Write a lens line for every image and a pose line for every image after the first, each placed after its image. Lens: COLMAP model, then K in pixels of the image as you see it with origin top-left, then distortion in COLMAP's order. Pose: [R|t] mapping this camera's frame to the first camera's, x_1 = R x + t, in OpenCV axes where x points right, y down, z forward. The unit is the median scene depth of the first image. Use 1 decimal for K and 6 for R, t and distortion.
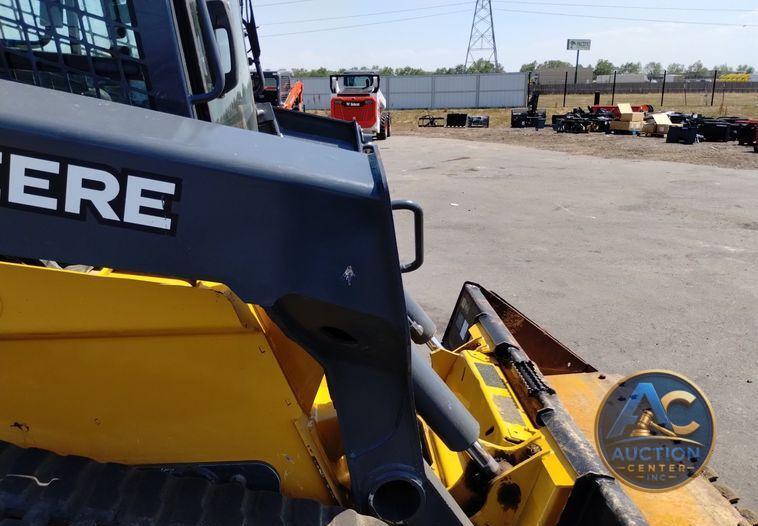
lens RADIAL K [[646.1, 0, 379.0], [0, 646.1, 263.0], [0, 0, 1]] dist [0.060052, -0.003369]
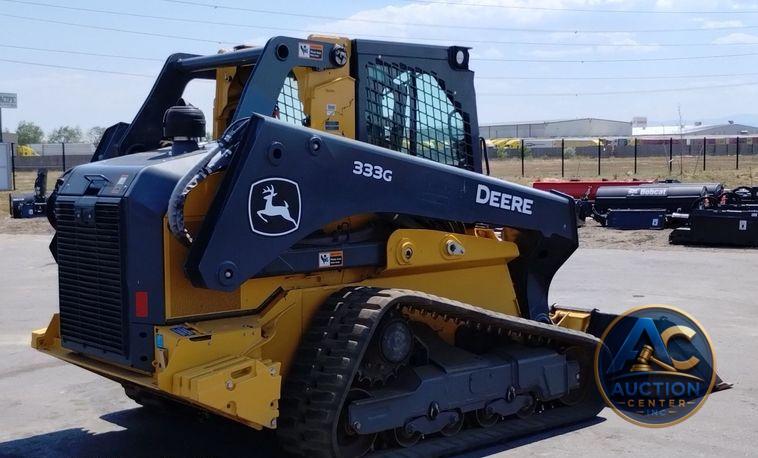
lens RADIAL K [[1052.9, 0, 379.0], [0, 1052.9, 229.0], [0, 0, 1]] dist [0.144084, -0.016075]
pose [[0.785386, -0.050020, 0.616982, -0.202523], [0.170989, 0.975479, -0.138576, 0.030162], [-0.594922, 0.214333, 0.774680, -0.128210]]
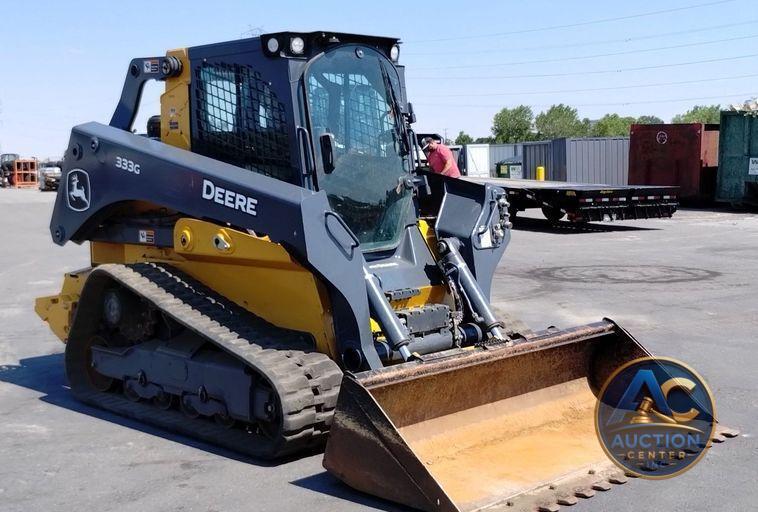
lens RADIAL K [[1075.4, 0, 296.3], [0, 1075.4, 256.3], [0, 0, 1]] dist [0.015709, 0.053389]
pose [[0.624809, 0.059669, -0.778494, 0.173743], [-0.183258, 0.980429, -0.071934, 0.021564], [0.758966, 0.187611, 0.623516, -0.090640]]
